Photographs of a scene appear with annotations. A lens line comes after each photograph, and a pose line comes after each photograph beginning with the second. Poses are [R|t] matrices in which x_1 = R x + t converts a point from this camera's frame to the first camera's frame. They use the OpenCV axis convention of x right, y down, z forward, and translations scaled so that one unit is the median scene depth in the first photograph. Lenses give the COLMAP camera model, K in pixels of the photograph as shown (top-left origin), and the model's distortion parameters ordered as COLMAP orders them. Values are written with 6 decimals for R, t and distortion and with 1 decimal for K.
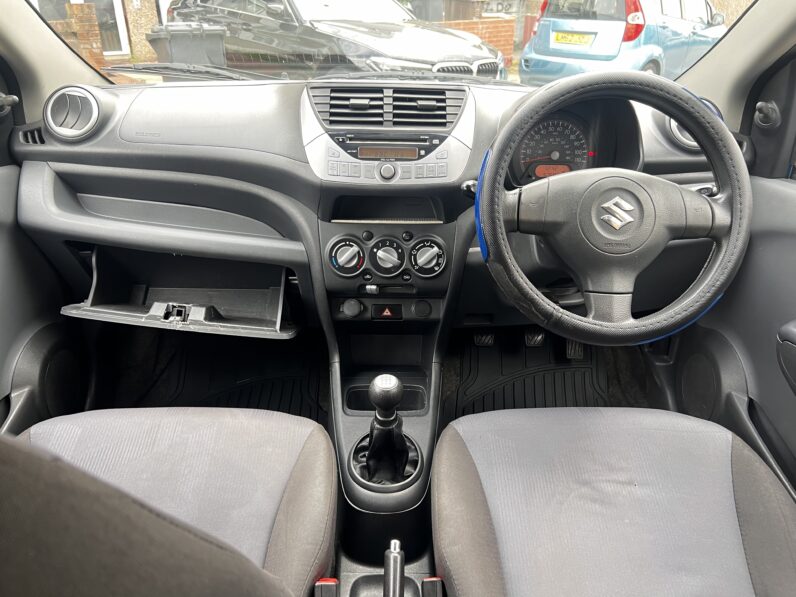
lens RADIAL K [[604.2, 0, 398.0], [0, 604.2, 298.5], [0, 0, 1]] dist [0.045249, -0.054847]
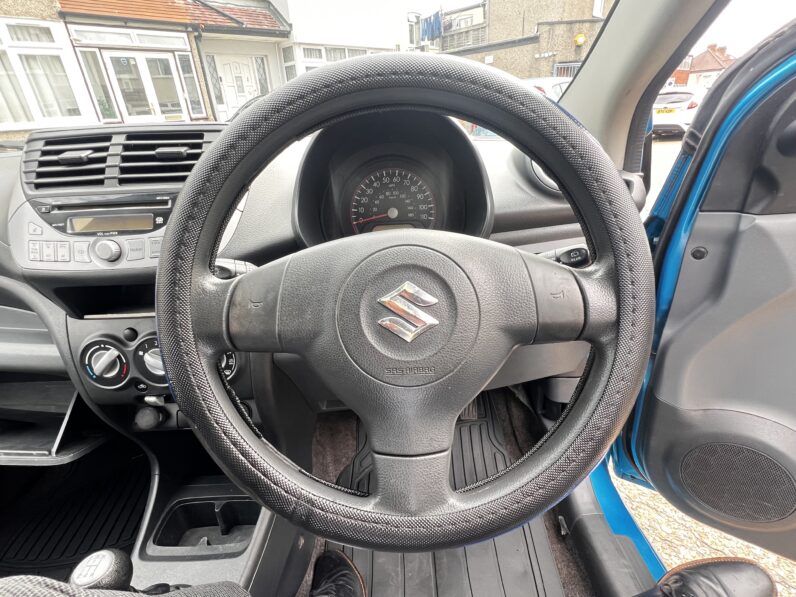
lens RADIAL K [[400.4, 0, 392.7], [0, 400.4, 306.3], [0, 0, 1]] dist [-0.002139, 0.000097]
pose [[0.998097, -0.054978, -0.027941, 0.288658], [0.054541, 0.998380, -0.016186, -0.112970], [0.028786, 0.014631, 0.999479, 0.515045]]
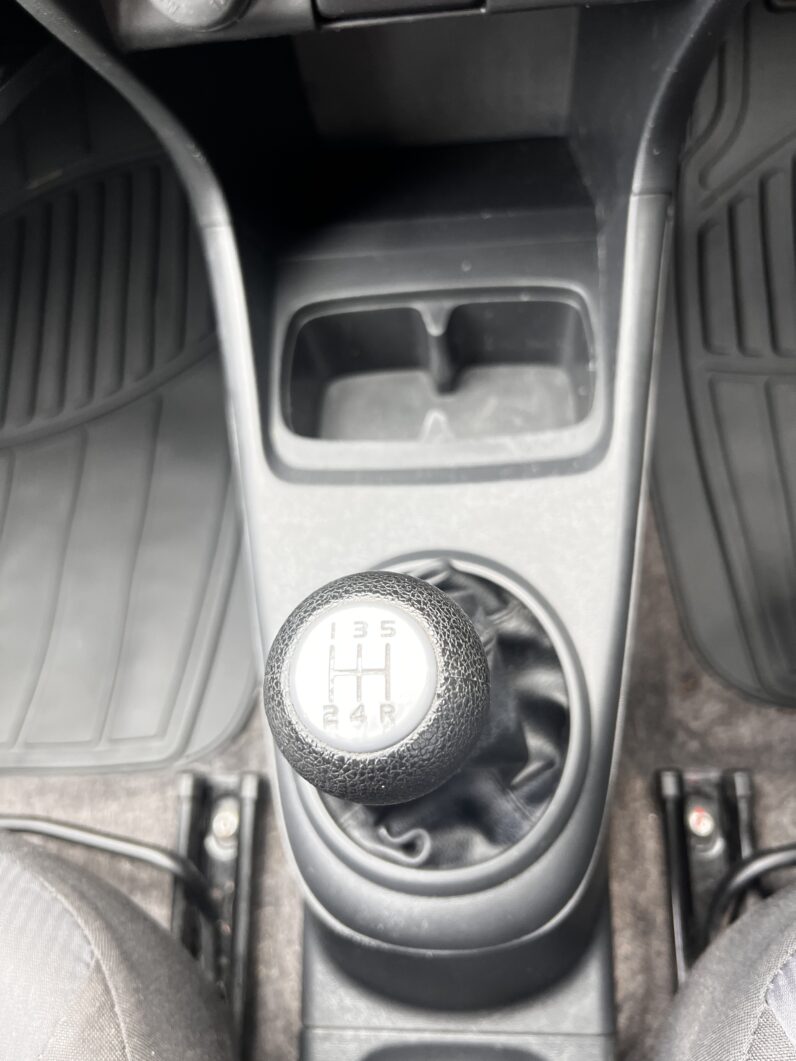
lens RADIAL K [[830.5, 0, 405.3], [0, 830.5, 498.7], [0, 0, 1]] dist [0.005642, 0.001929]
pose [[0.991318, -0.026972, -0.128687, 0.012825], [0.104046, 0.759307, 0.642361, -0.017894], [0.080387, -0.650173, 0.755521, 0.778868]]
